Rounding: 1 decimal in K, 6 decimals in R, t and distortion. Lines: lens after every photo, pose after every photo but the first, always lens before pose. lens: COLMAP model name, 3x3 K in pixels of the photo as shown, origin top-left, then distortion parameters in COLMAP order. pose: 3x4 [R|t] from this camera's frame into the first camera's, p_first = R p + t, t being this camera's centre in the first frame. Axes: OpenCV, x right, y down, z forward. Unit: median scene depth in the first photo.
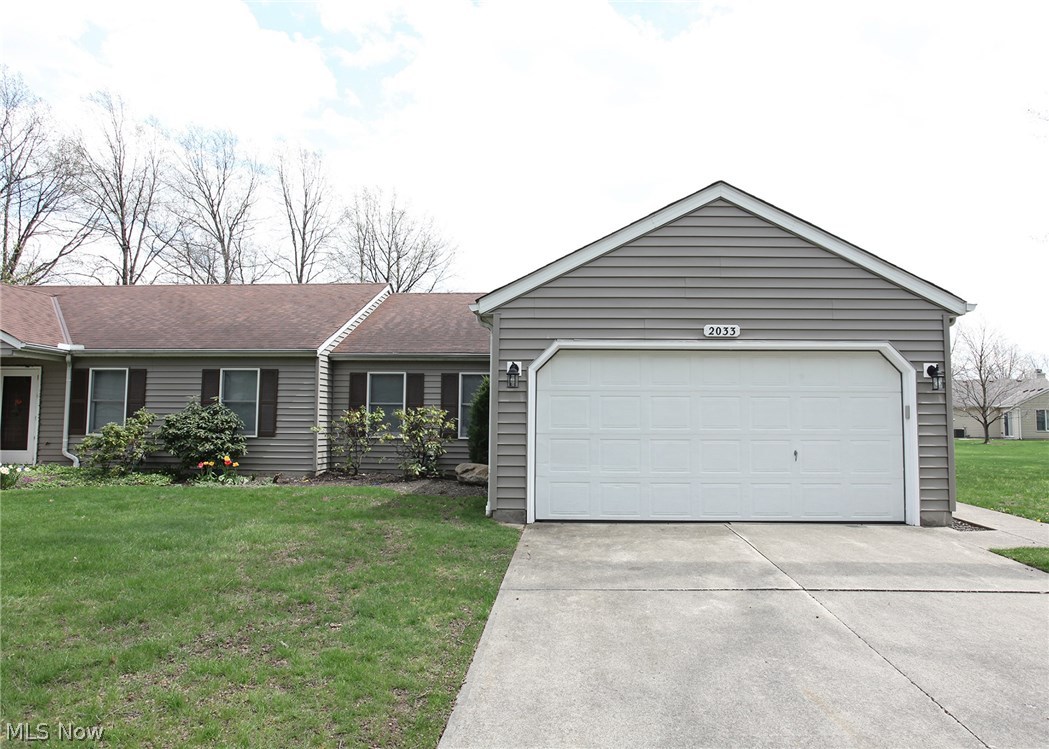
lens RADIAL K [[670.7, 0, 524.5], [0, 670.7, 374.5], [0, 0, 1]] dist [0.003796, 0.001665]
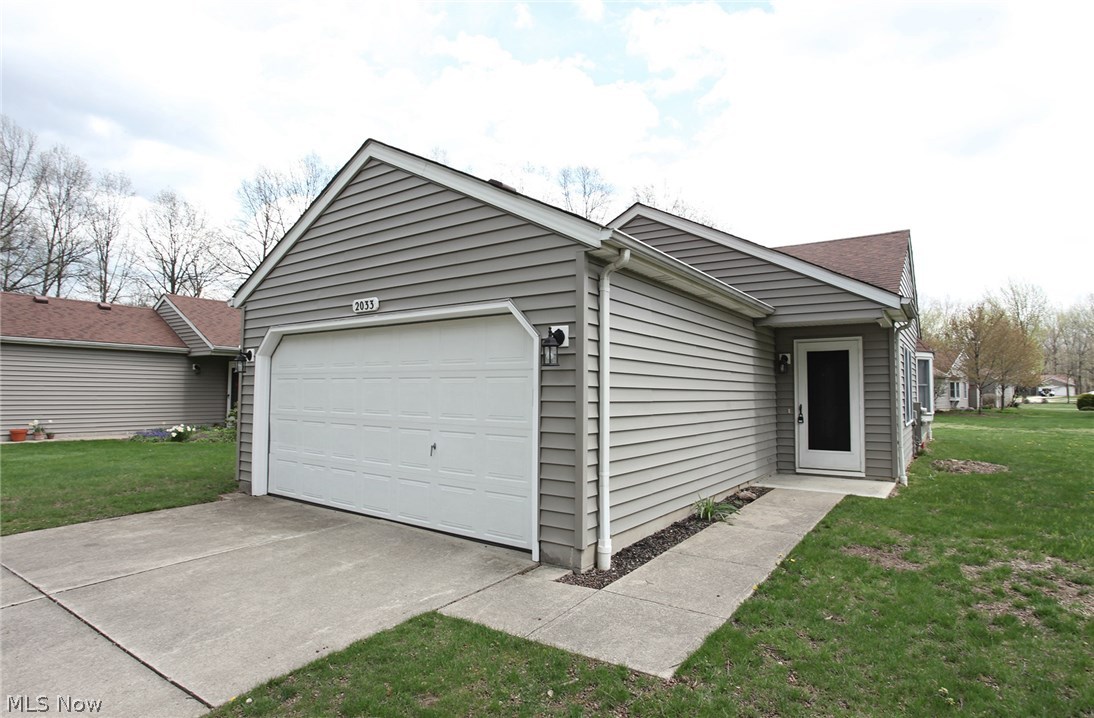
lens RADIAL K [[564.8, 0, 547.0], [0, 564.8, 359.0], [0, 0, 1]] dist [-0.000639, 0.000013]
pose [[0.802613, -0.031140, -0.595687, 0.935575], [0.032448, 0.999437, -0.008526, 0.021316], [0.595617, -0.012486, 0.803172, 0.534935]]
